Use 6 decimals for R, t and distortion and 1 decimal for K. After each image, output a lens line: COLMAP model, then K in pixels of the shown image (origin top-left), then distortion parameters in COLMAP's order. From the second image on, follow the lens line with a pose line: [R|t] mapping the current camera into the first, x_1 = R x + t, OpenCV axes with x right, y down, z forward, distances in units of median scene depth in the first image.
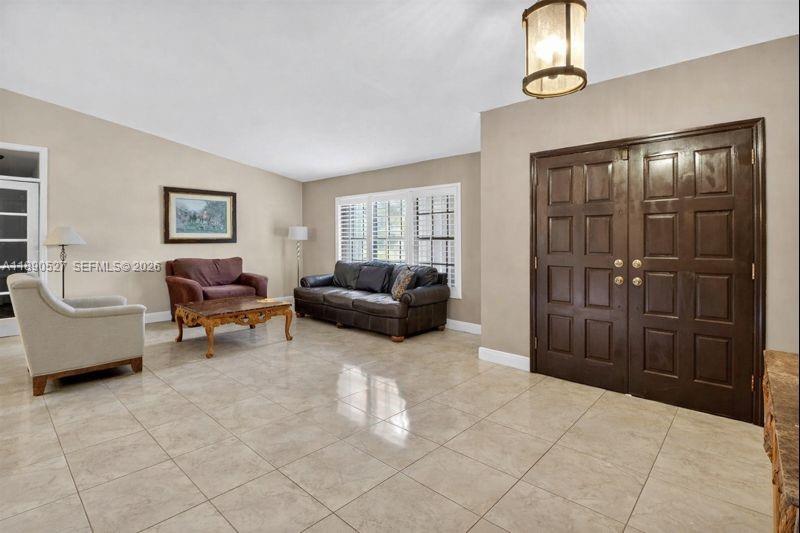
lens RADIAL K [[378.6, 0, 402.4], [0, 378.6, 245.1], [0, 0, 1]] dist [0.000278, 0.000725]
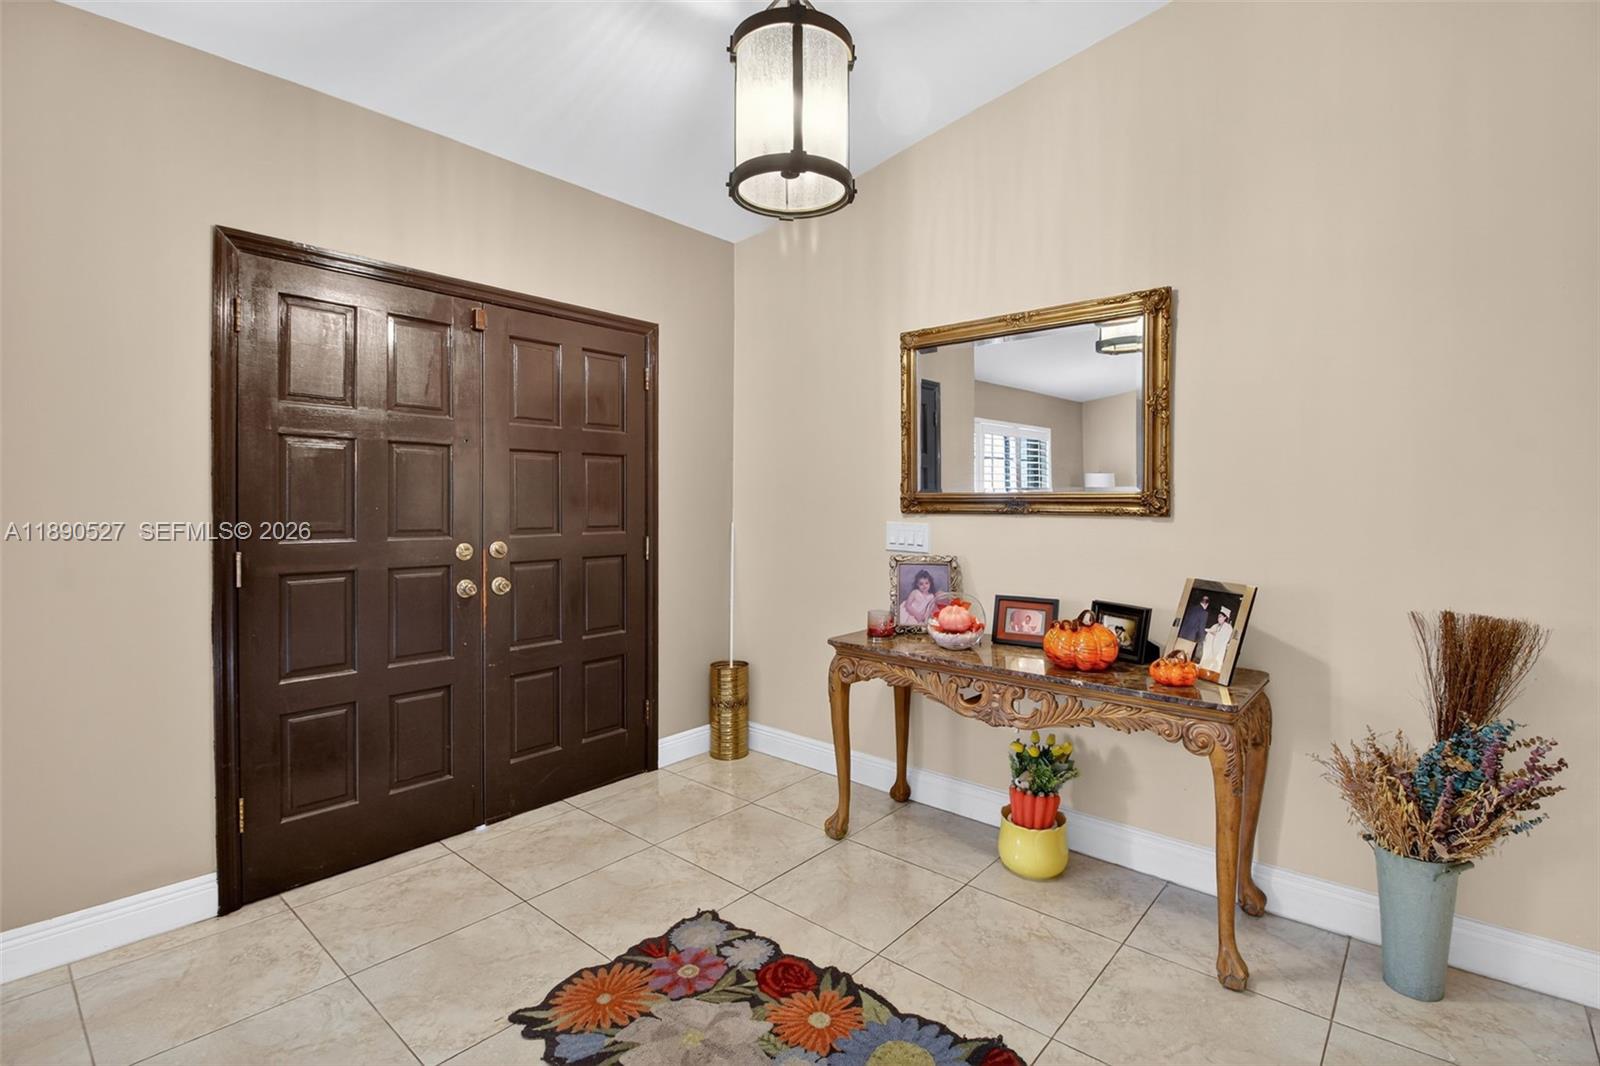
lens RADIAL K [[762.7, 0, 805.5], [0, 762.7, 502.3], [0, 0, 1]] dist [0.000339, -0.000204]
pose [[-0.039216, 0.001849, 0.999229, -0.377897], [0.001373, 0.999997, -0.001796, -0.009471], [-0.999230, 0.001302, -0.039219, 0.629911]]
